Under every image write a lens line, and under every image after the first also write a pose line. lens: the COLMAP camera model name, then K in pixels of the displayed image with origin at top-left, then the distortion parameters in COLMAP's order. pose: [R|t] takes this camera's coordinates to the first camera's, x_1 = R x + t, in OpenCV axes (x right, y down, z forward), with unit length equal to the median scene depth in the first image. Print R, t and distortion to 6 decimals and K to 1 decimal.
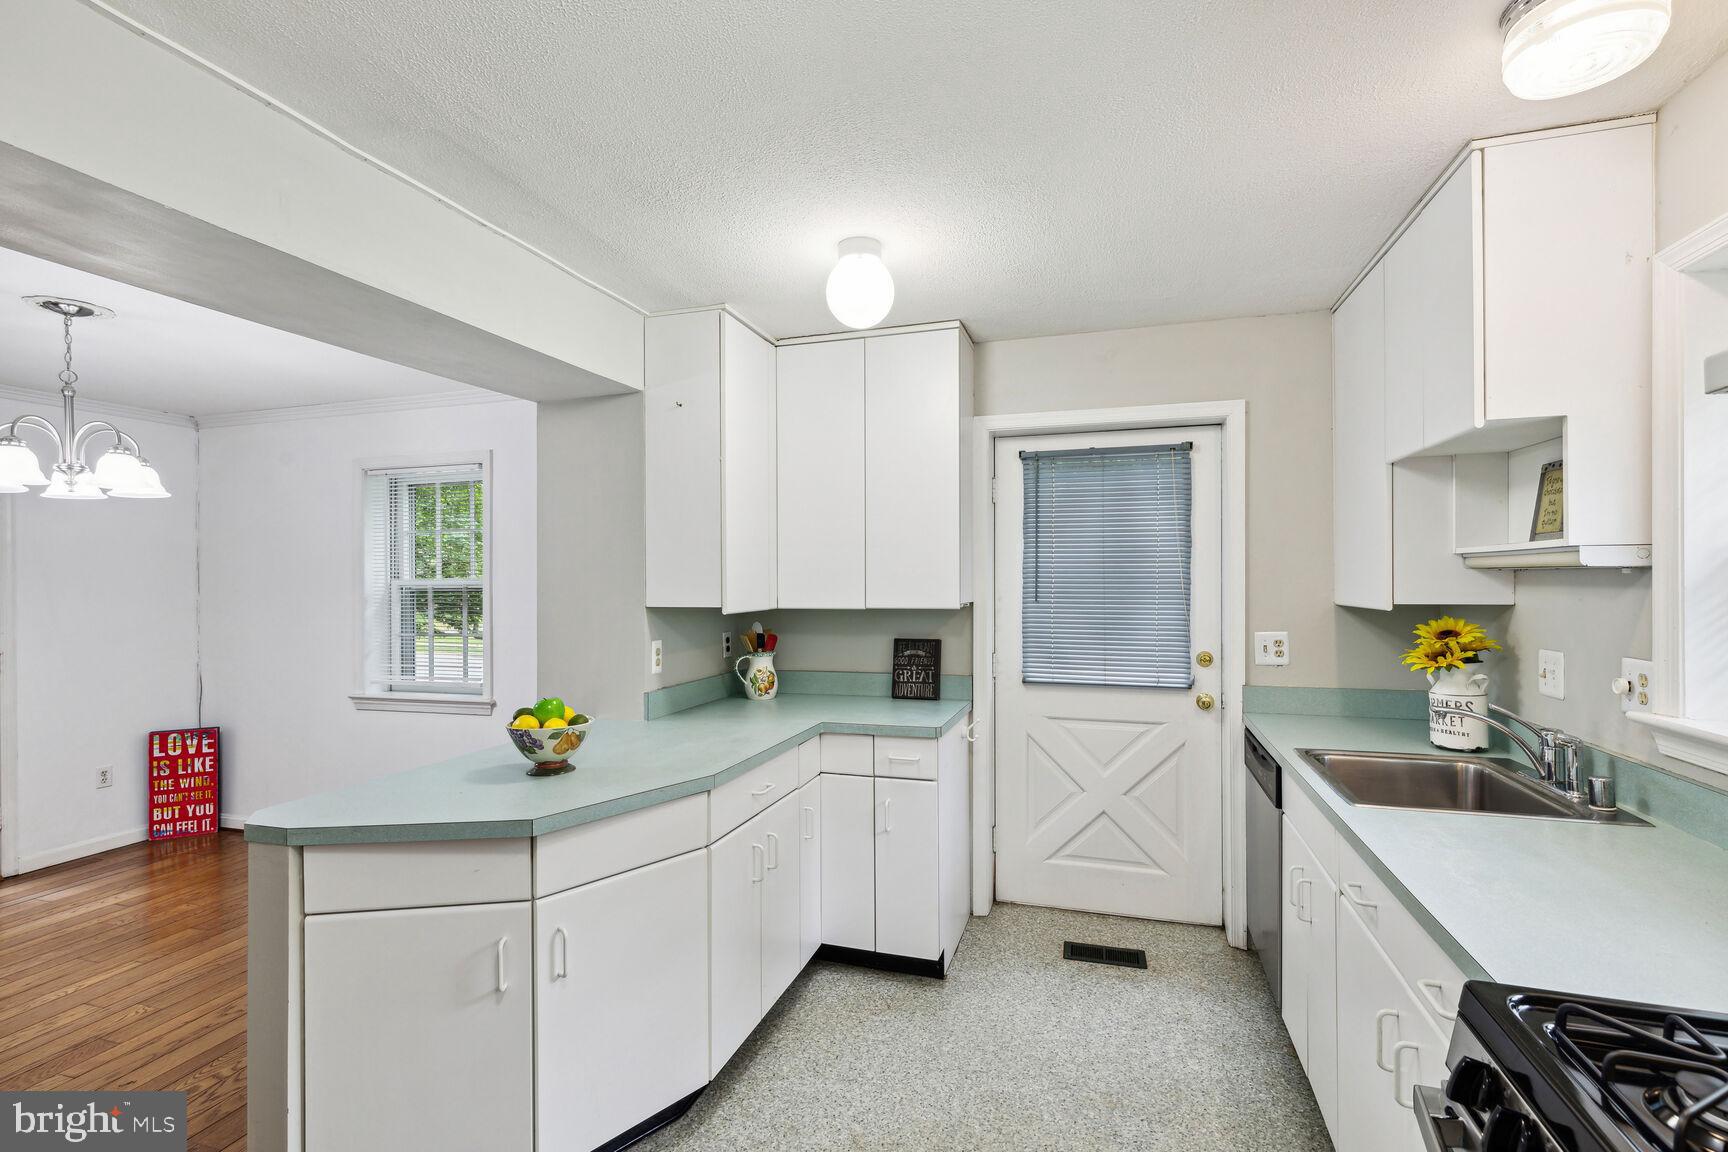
lens RADIAL K [[781.6, 0, 865.5], [0, 781.6, 576.8], [0, 0, 1]] dist [0.001753, 0.000360]
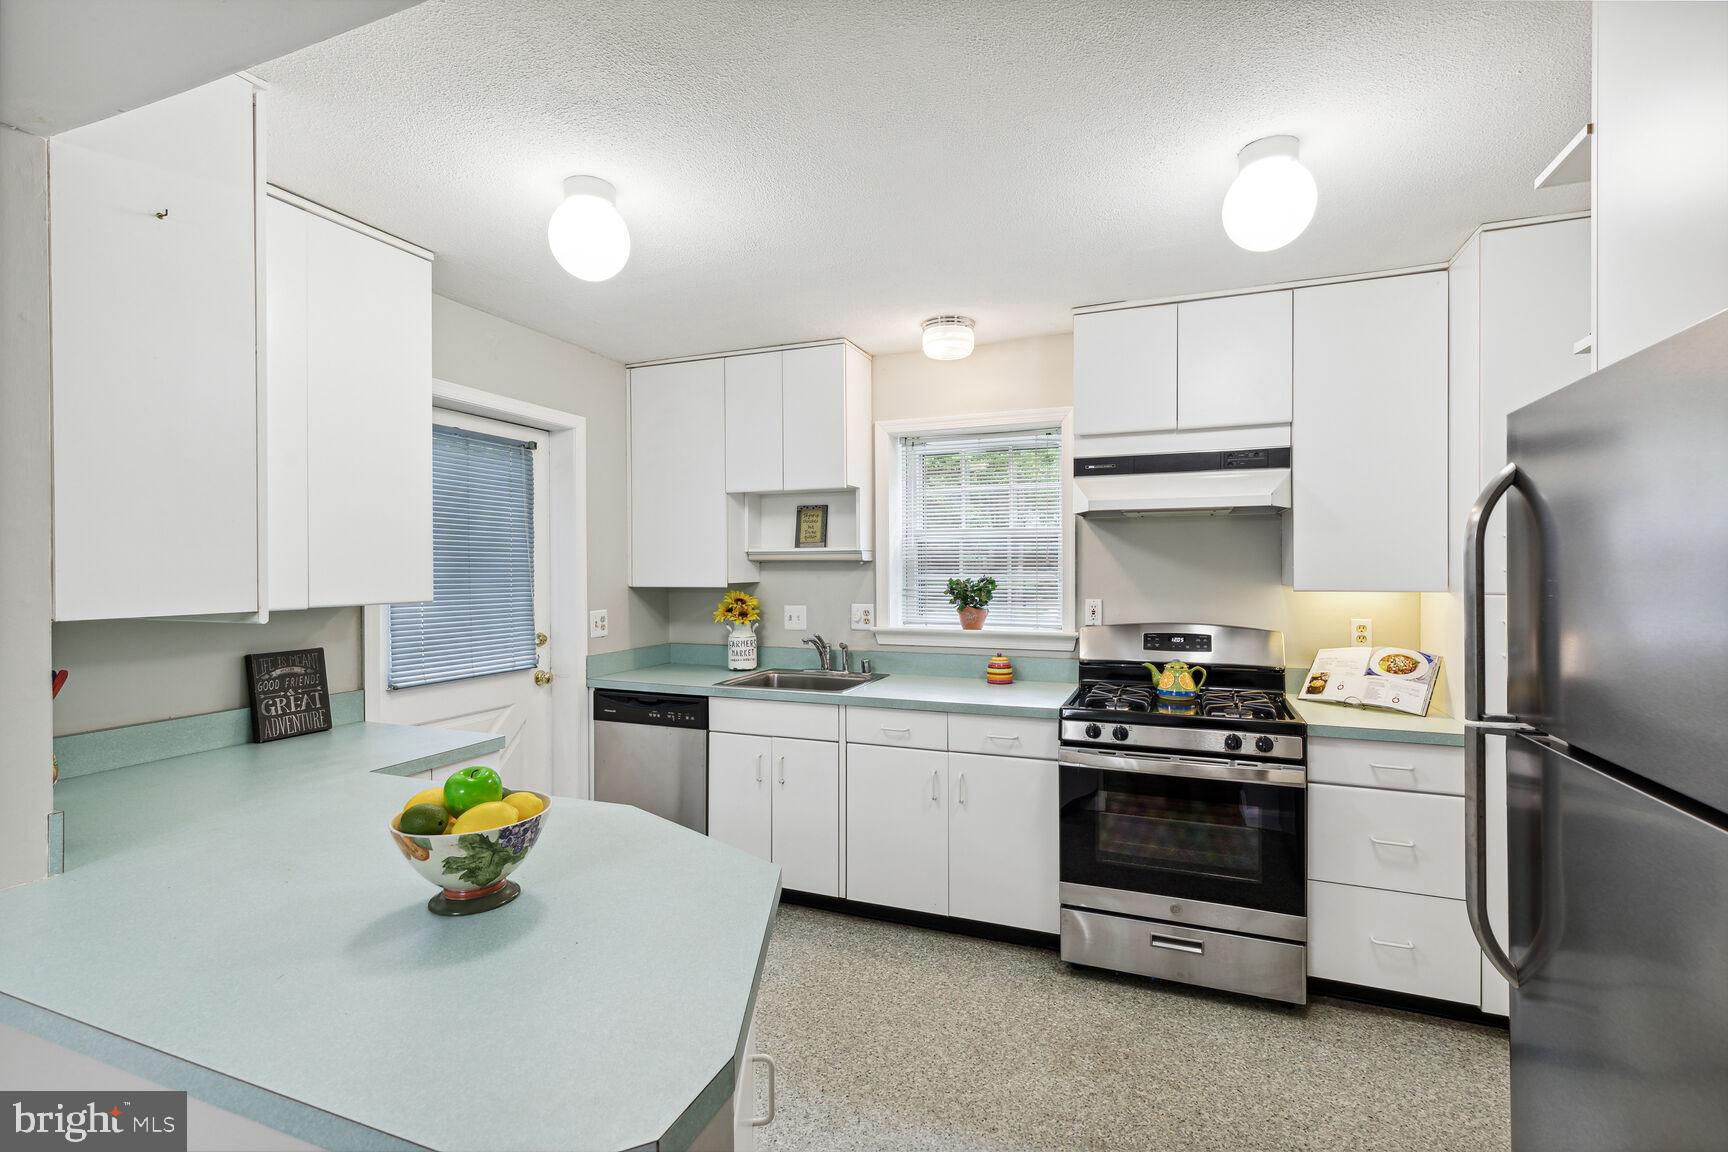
lens RADIAL K [[781.6, 0, 866.2], [0, 781.6, 568.6], [0, 0, 1]] dist [0.001753, 0.000360]
pose [[0.061585, 0.003705, 0.998095, -0.648285], [0.001343, 0.999992, -0.003795, 0.009227], [-0.998101, 0.001574, 0.061579, 0.469769]]
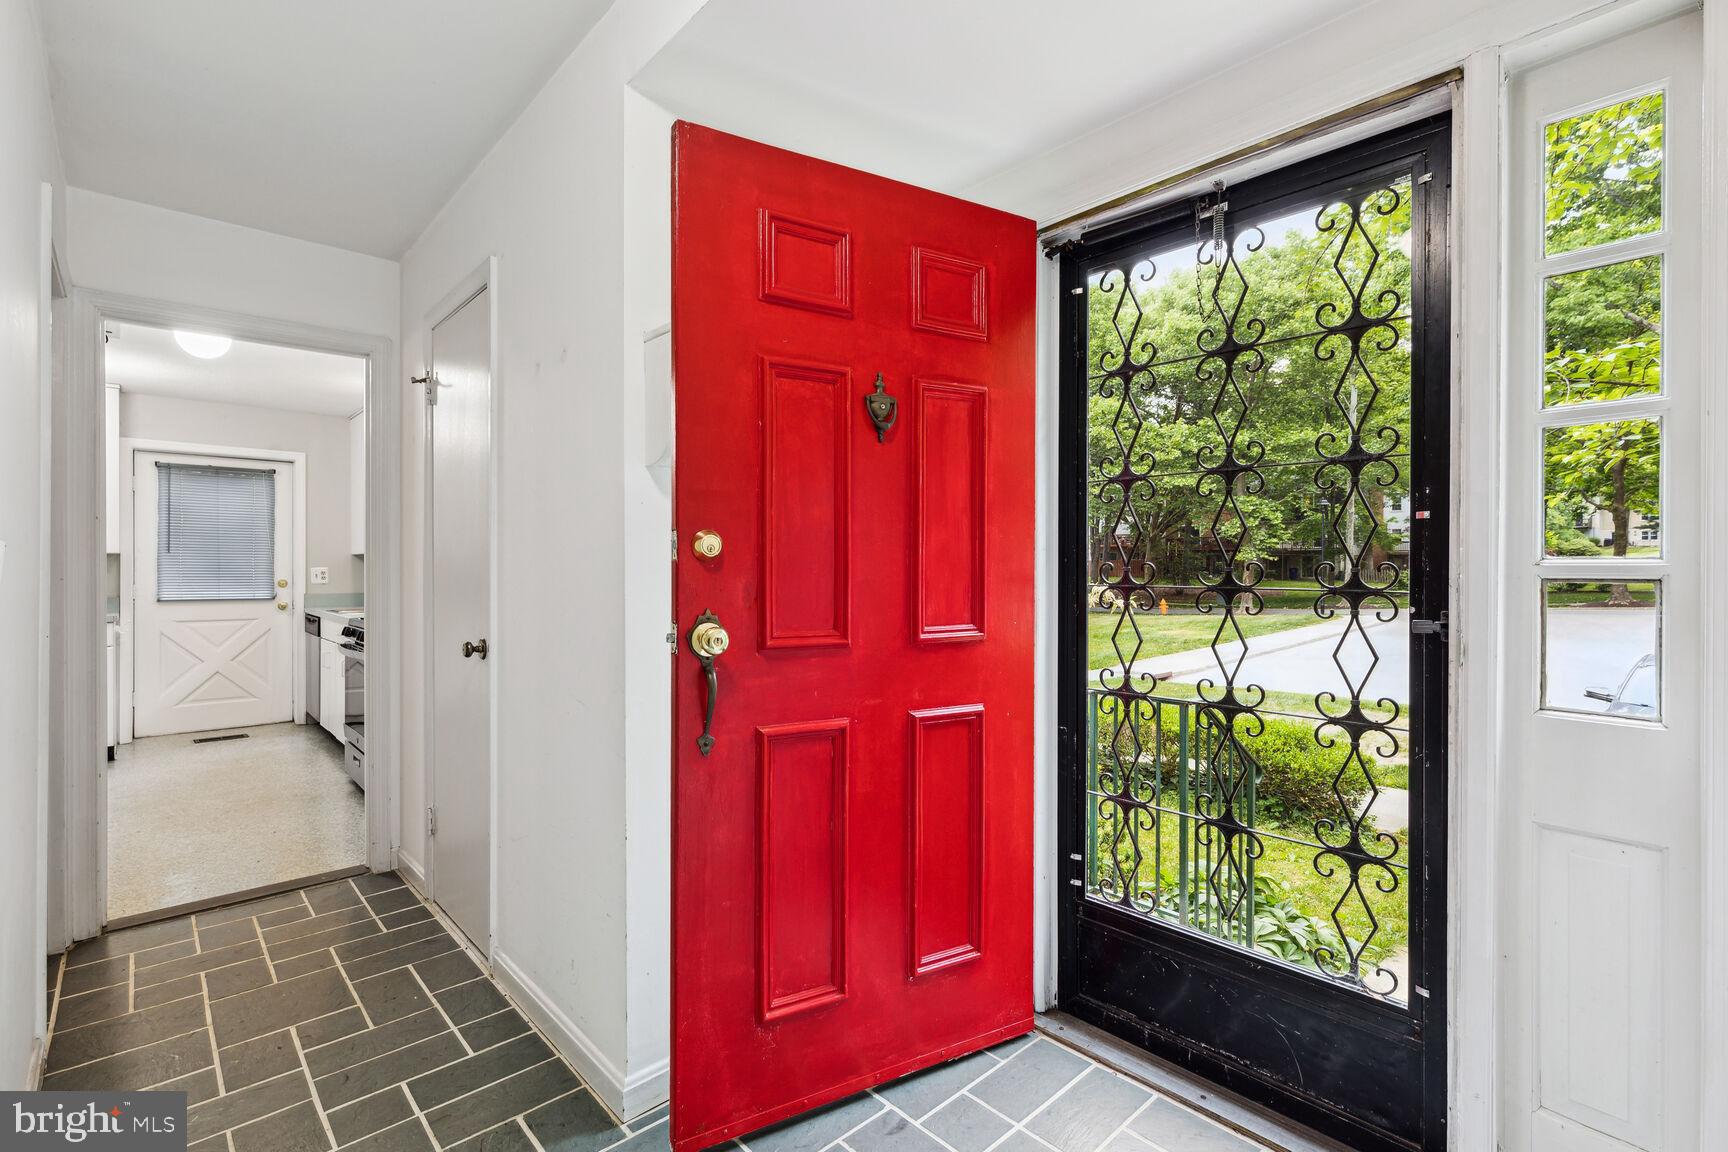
lens RADIAL K [[781.6, 0, 863.6], [0, 781.6, 574.8], [0, 0, 1]] dist [0.001753, 0.000360]
pose [[0.507843, -0.002108, 0.861447, -0.497093], [-0.005218, 0.999971, 0.005523, 0.066055], [-0.861434, -0.007300, 0.507818, -1.206047]]
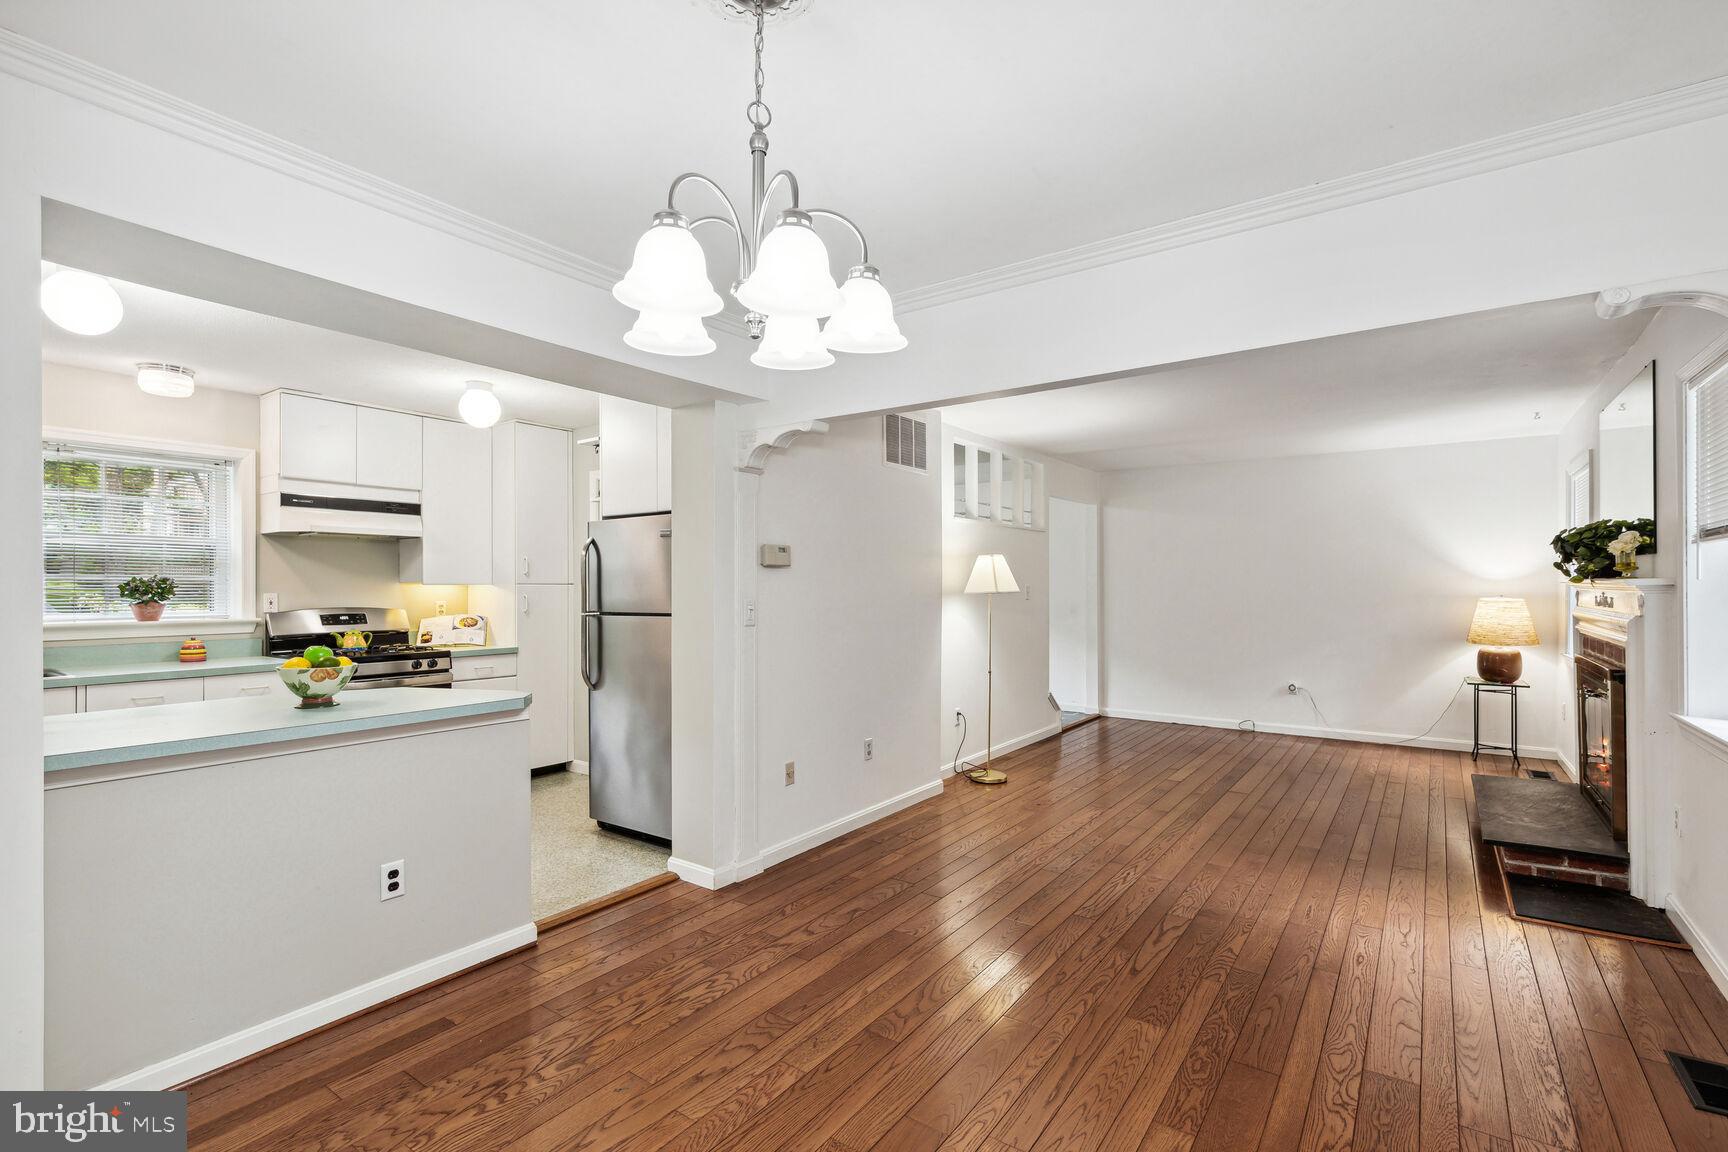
lens RADIAL K [[781.6, 0, 857.4], [0, 781.6, 581.6], [0, 0, 1]] dist [0.001753, 0.000360]
pose [[-0.948141, 0.007592, 0.317759, -1.293290], [0.005793, 0.999961, -0.006606, 0.057804], [-0.317797, -0.004422, -0.948149, 1.676975]]
